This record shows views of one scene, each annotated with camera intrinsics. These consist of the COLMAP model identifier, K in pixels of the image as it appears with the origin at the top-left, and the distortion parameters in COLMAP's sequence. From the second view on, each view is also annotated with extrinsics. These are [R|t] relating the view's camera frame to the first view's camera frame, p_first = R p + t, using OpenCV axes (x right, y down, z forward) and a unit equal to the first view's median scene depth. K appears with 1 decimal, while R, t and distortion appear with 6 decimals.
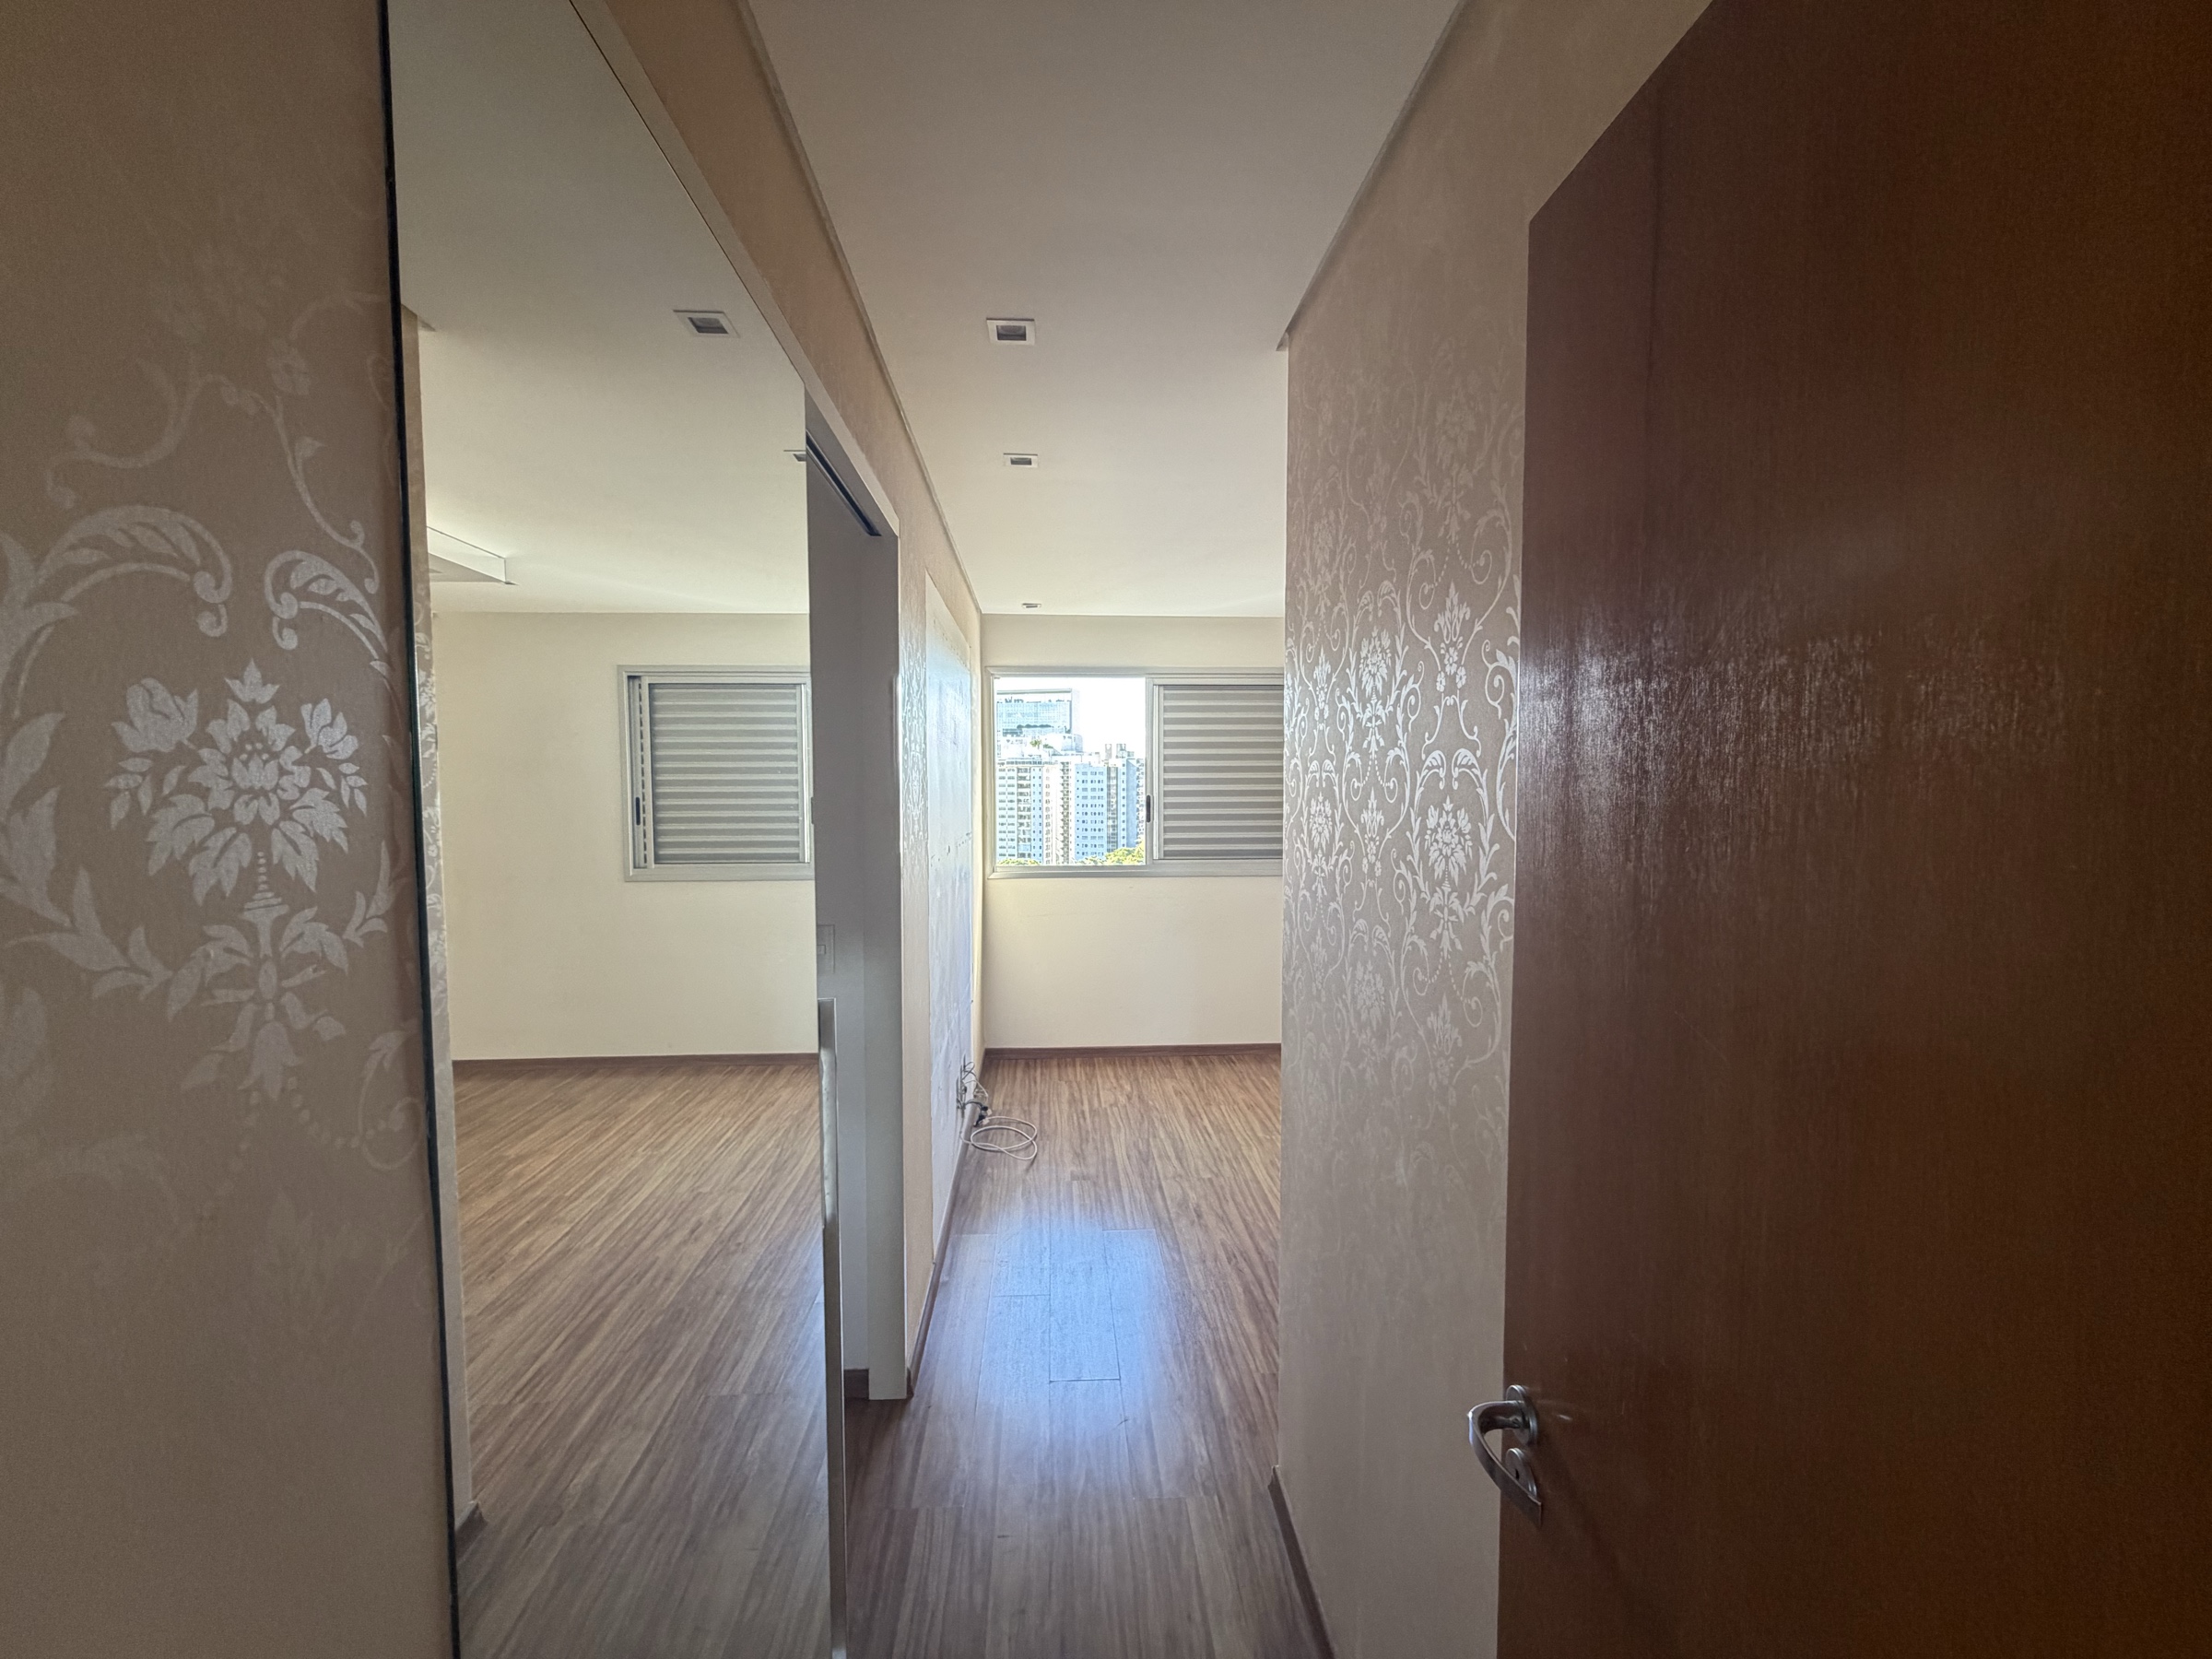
lens RADIAL K [[884.0, 0, 1105.6], [0, 884.0, 831.6], [0, 0, 1]] dist [0.003658, -0.000004]
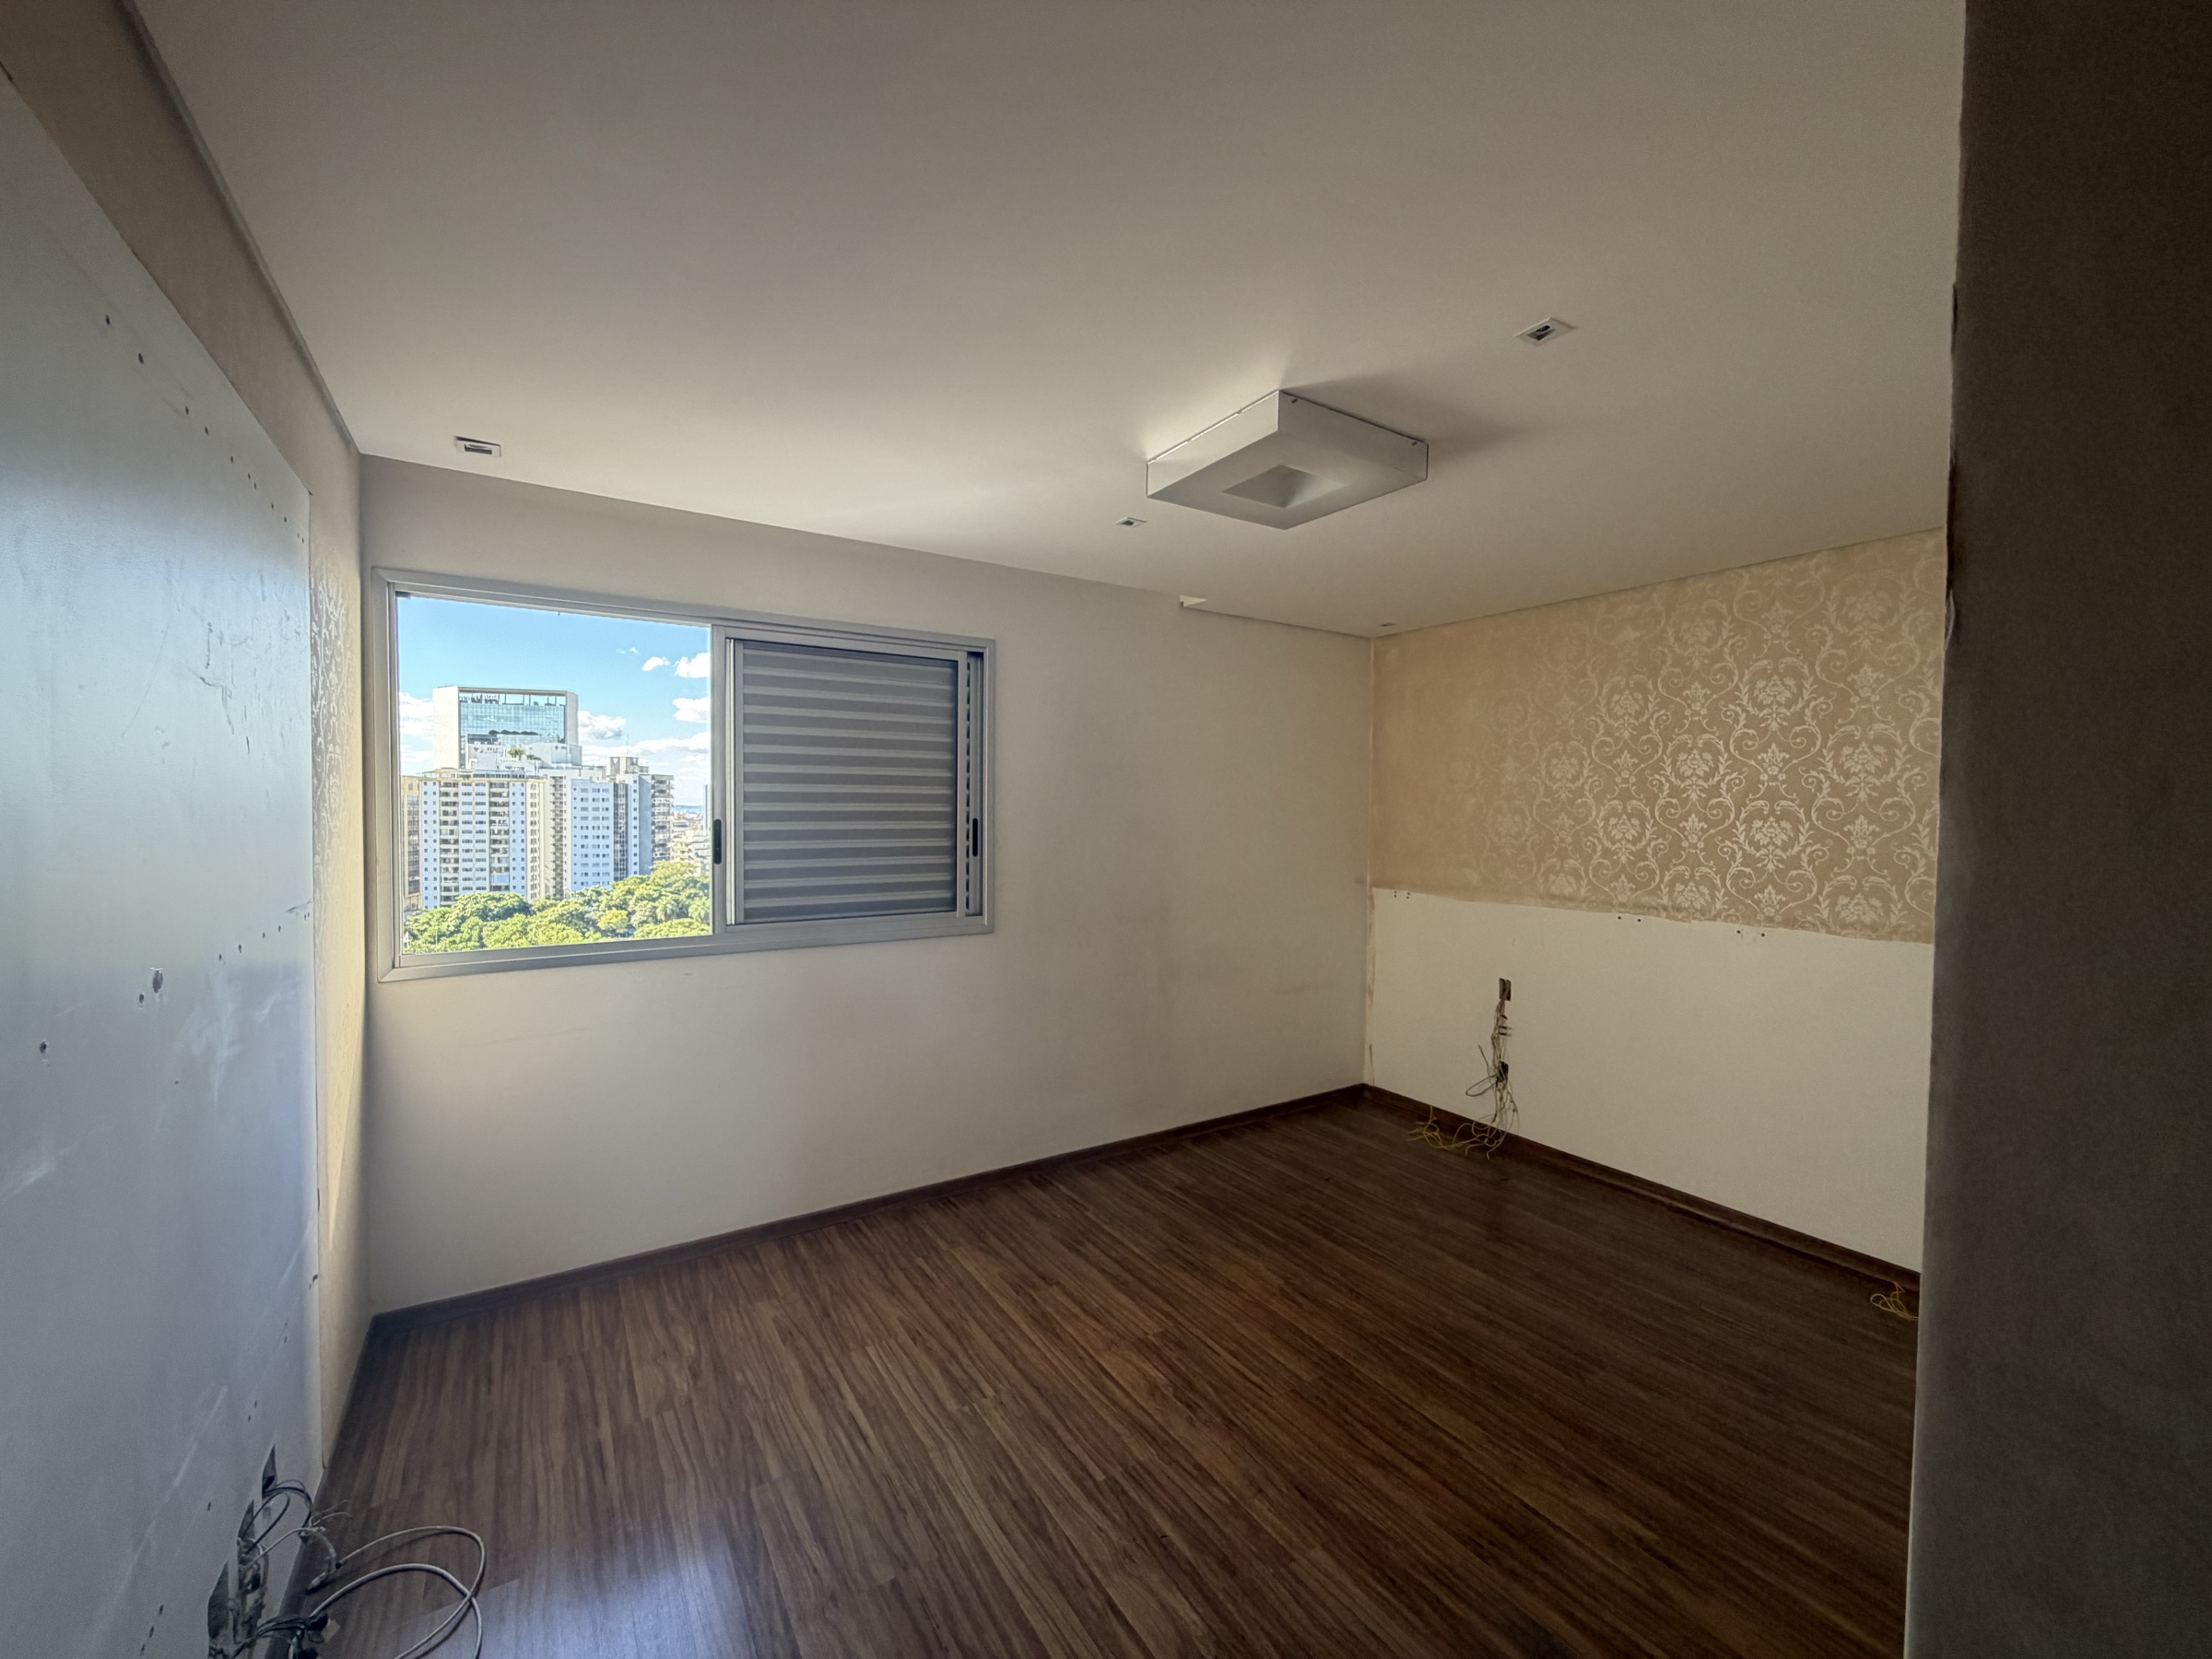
lens RADIAL K [[884.0, 0, 1094.1], [0, 884.0, 831.4], [0, 0, 1]] dist [0.003658, -0.000004]
pose [[0.878027, -0.004201, 0.478593, -0.015210], [0.015941, 0.999663, -0.020470, -0.016496], [-0.478346, 0.025602, 0.877798, 0.345774]]
